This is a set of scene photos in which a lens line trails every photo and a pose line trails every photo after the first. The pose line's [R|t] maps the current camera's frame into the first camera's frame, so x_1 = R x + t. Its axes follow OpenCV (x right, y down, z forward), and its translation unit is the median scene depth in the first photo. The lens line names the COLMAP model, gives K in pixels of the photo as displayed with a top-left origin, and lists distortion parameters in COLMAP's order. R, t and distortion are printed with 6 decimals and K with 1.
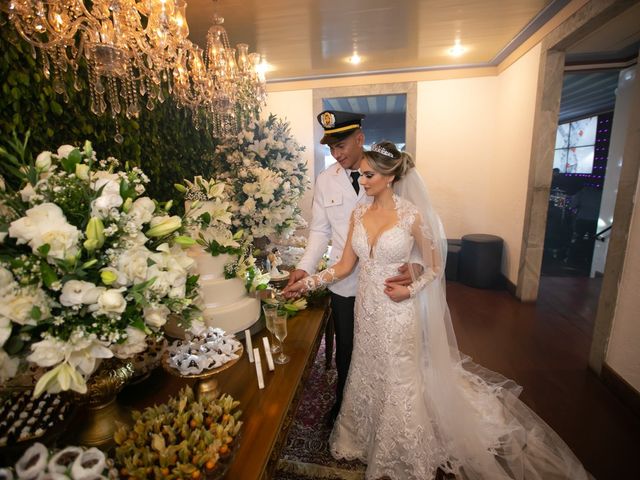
lens RADIAL K [[326.5, 0, 320.0], [0, 326.5, 240.0], [0, 0, 1]] dist [-0.051268, 0.016828]
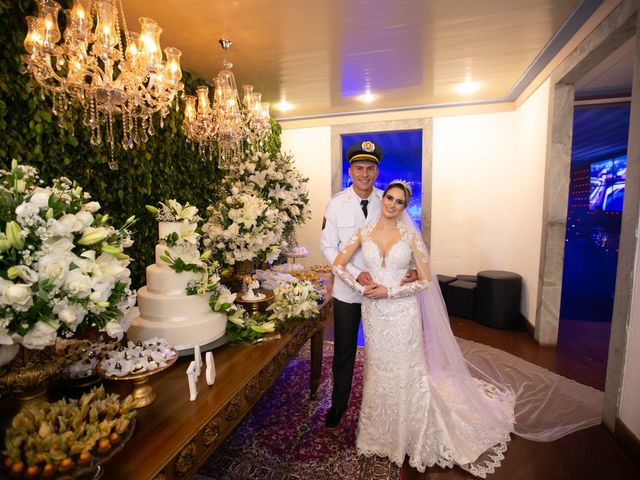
lens RADIAL K [[326.5, 0, 320.0], [0, 326.5, 240.0], [0, 0, 1]] dist [-0.051268, 0.016828]
pose [[0.993107, 0.029888, -0.113335, 0.154779], [-0.041448, 0.994016, -0.101063, 0.018046], [0.109637, 0.105064, 0.988403, -0.008892]]
